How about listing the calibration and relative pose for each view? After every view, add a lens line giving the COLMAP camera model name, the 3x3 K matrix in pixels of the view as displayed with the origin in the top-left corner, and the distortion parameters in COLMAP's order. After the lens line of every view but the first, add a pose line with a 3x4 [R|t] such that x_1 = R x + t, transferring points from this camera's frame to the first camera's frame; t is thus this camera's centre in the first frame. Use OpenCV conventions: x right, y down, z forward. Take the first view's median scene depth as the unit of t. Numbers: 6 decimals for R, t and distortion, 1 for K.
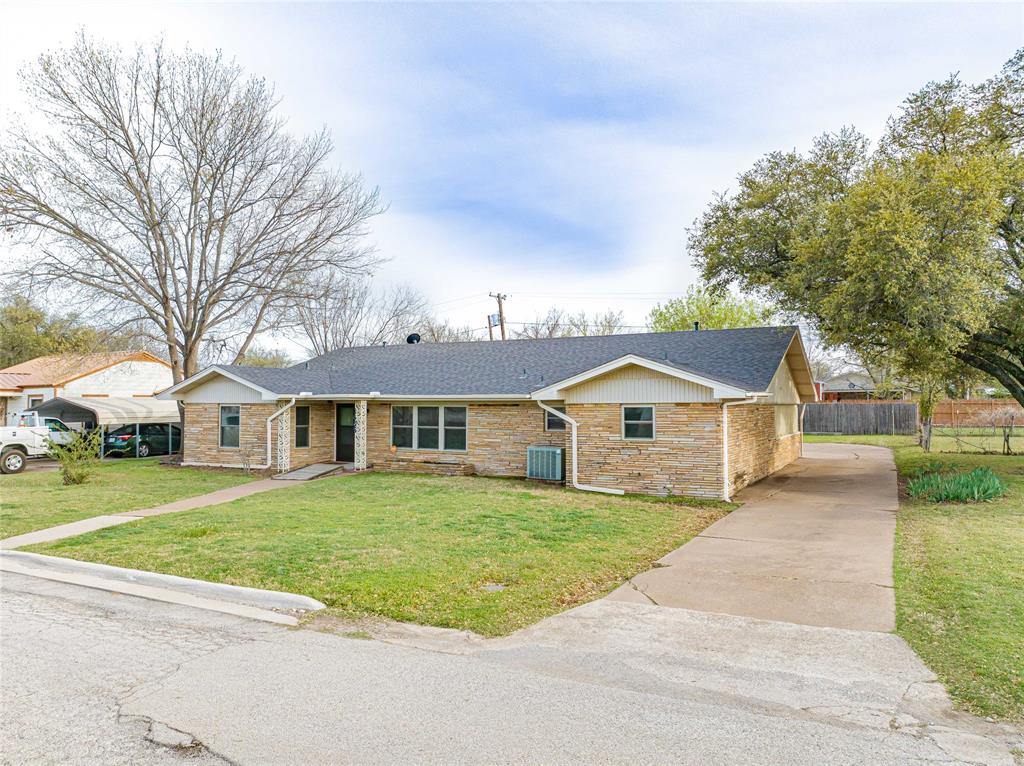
lens RADIAL K [[721.7, 0, 512.0], [0, 721.7, 383.0], [0, 0, 1]] dist [-0.032747, -0.000252]
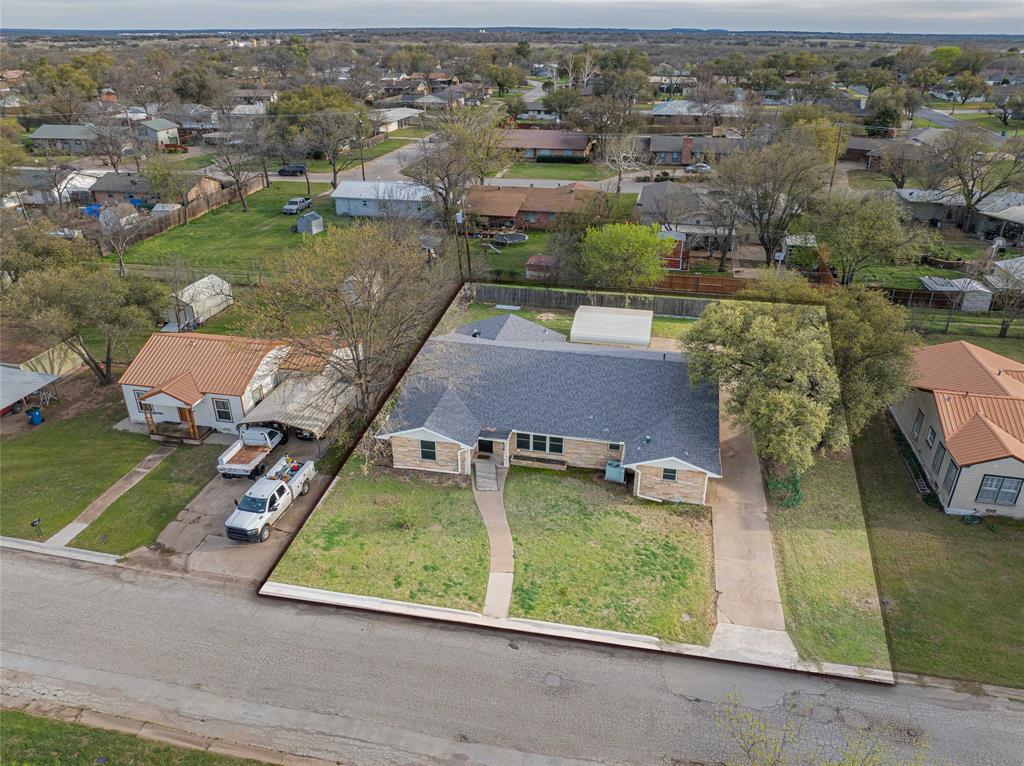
lens RADIAL K [[721.7, 0, 512.0], [0, 721.7, 383.0], [0, 0, 1]] dist [-0.032747, -0.000252]
pose [[0.960951, -0.115805, 0.251322, -0.862974], [-0.016064, 0.883343, 0.468453, -1.286069], [-0.276253, -0.454197, 0.846988, -0.692264]]
